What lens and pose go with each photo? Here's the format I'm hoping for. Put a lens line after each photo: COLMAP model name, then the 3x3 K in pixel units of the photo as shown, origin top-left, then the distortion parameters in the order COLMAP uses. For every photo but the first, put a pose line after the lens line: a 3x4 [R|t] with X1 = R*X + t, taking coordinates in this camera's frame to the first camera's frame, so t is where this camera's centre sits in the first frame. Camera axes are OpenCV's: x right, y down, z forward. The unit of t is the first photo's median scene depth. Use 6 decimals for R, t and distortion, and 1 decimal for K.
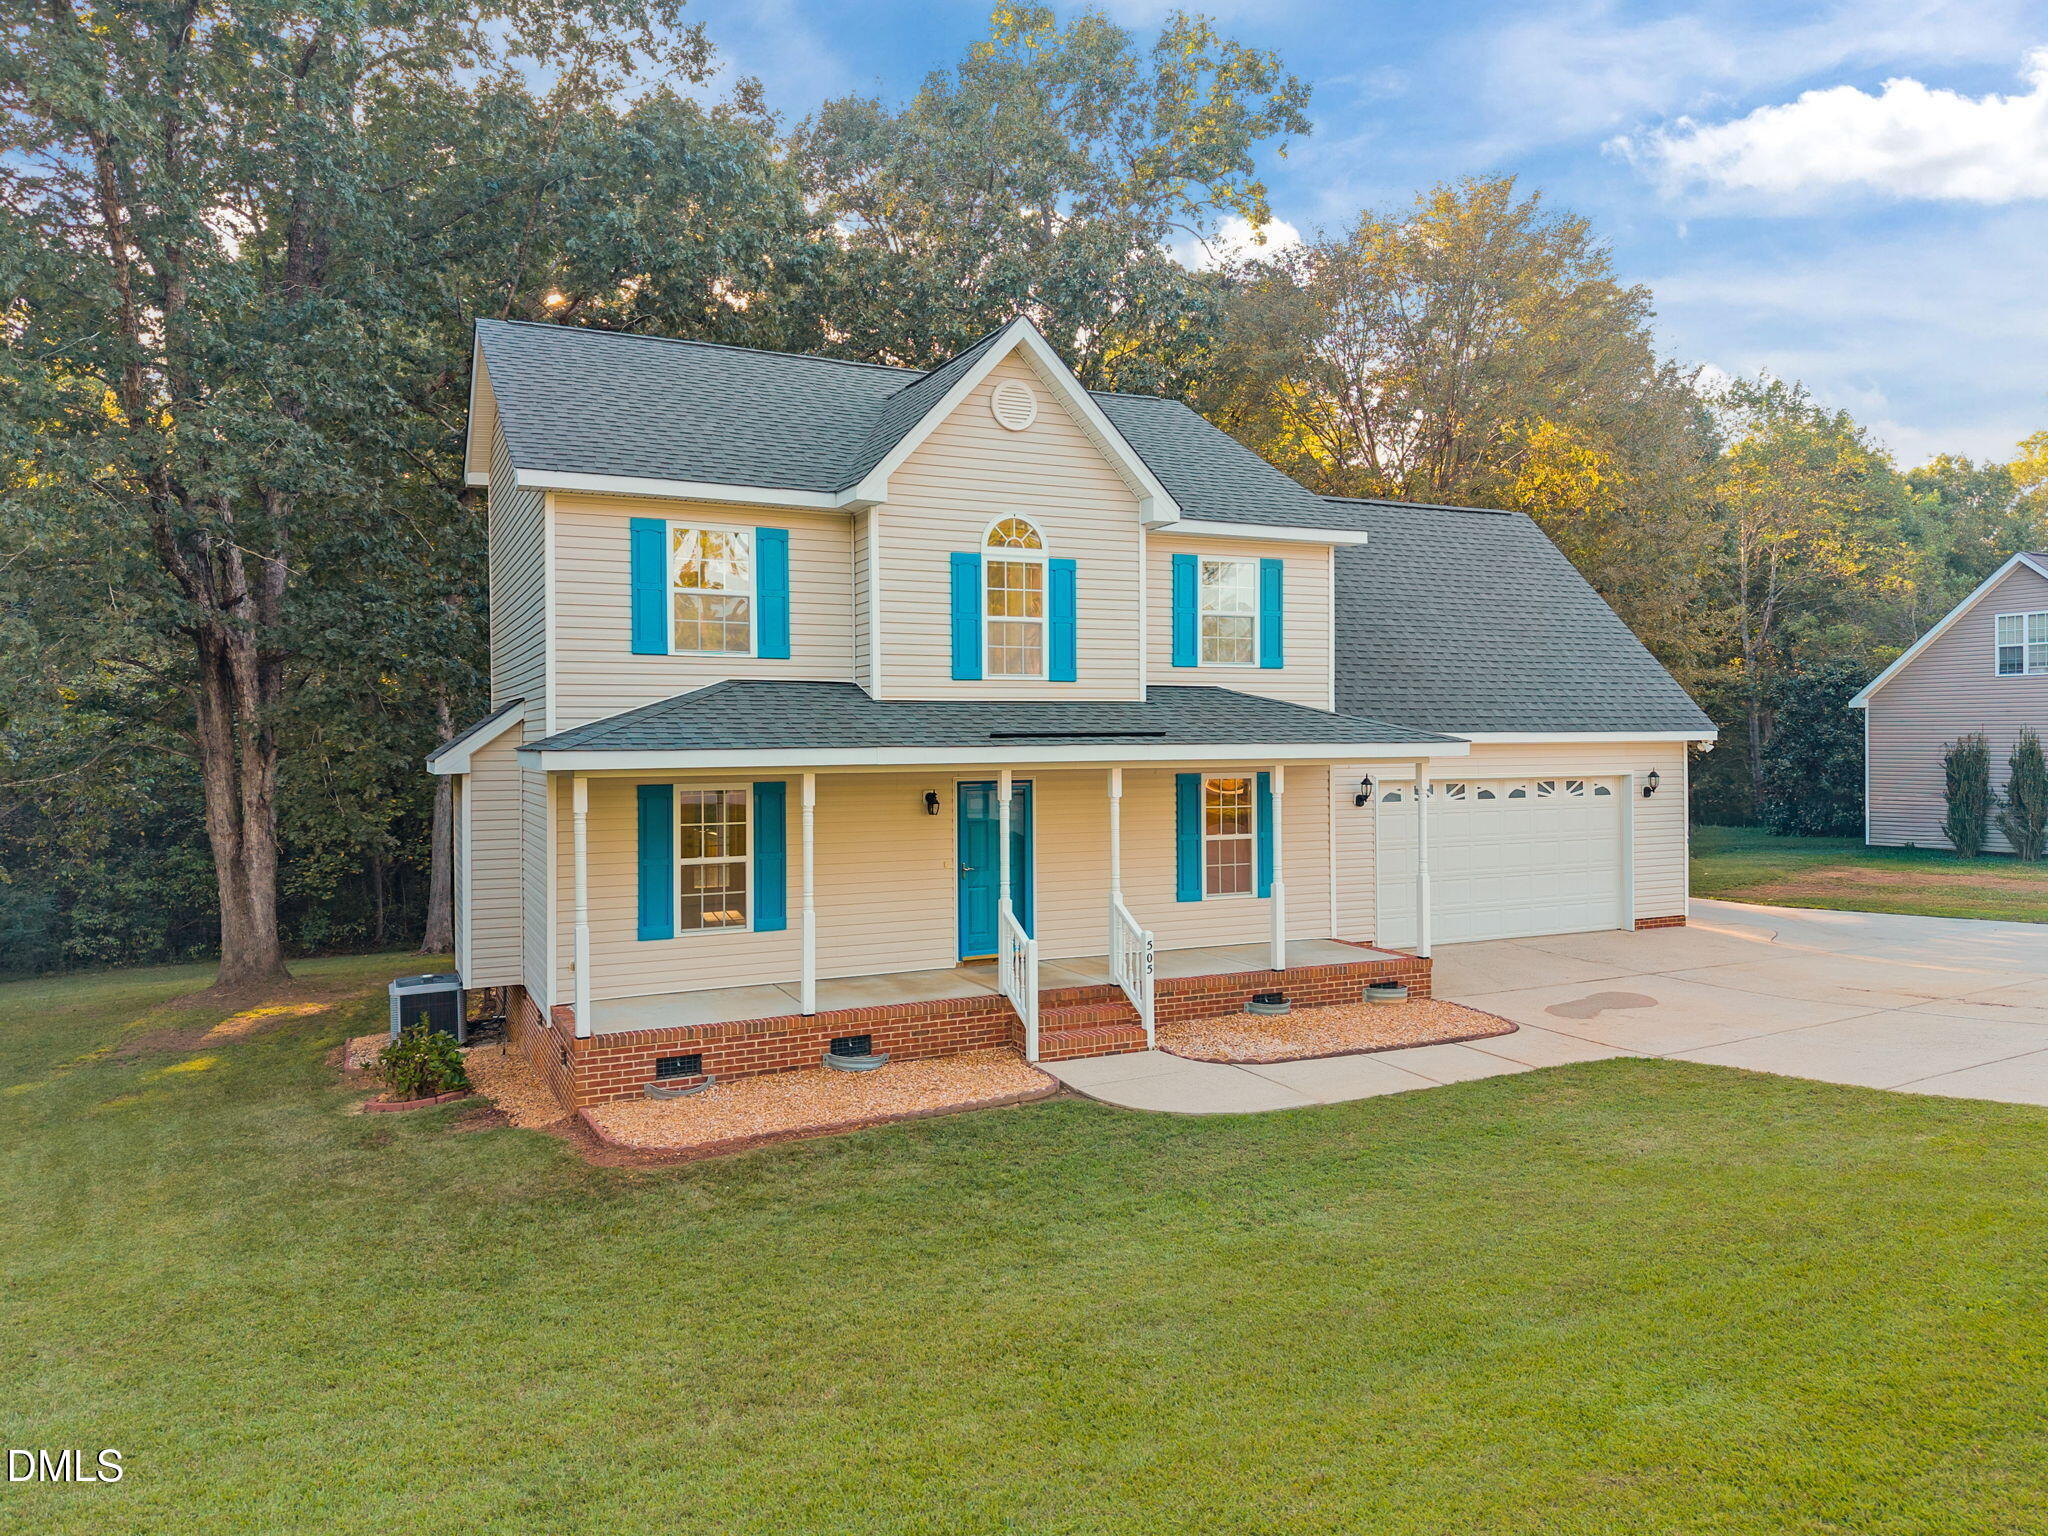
lens RADIAL K [[1372.4, 0, 1016.9], [0, 1372.4, 759.2], [0, 0, 1]] dist [0.050807, -0.053669]
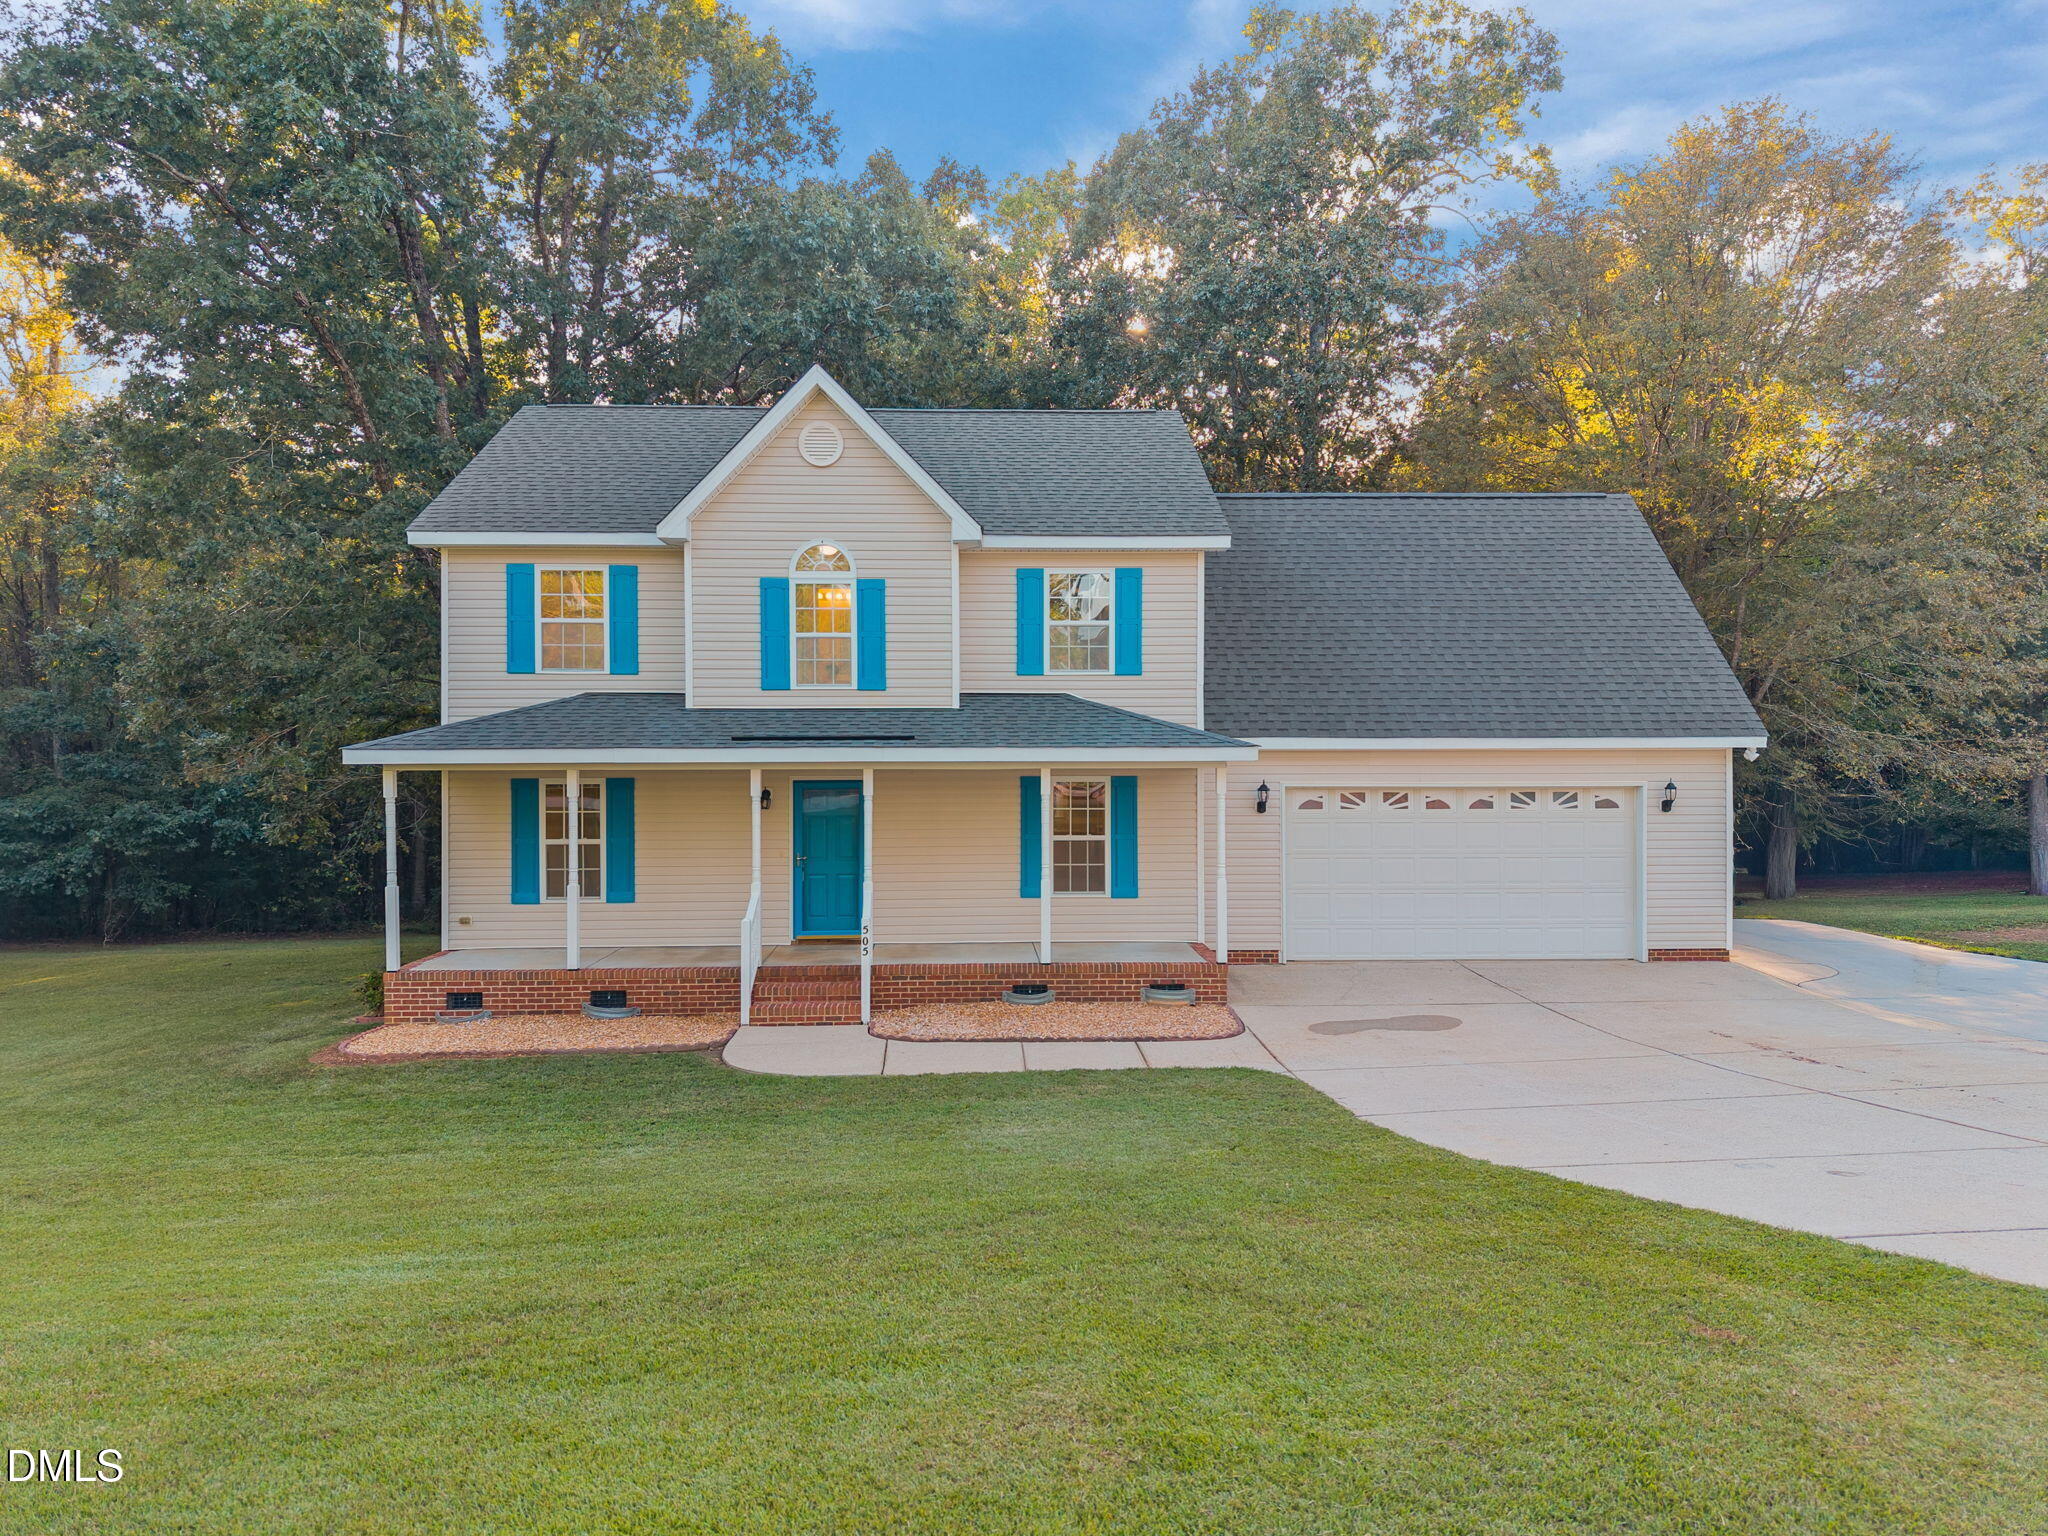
lens RADIAL K [[1372.4, 0, 1016.9], [0, 1372.4, 759.2], [0, 0, 1]] dist [0.050807, -0.053669]
pose [[0.919430, 0.007791, -0.393177, 0.561612], [-0.009858, 0.999946, -0.003237, 0.001117], [0.393131, 0.006852, 0.919457, 0.031671]]
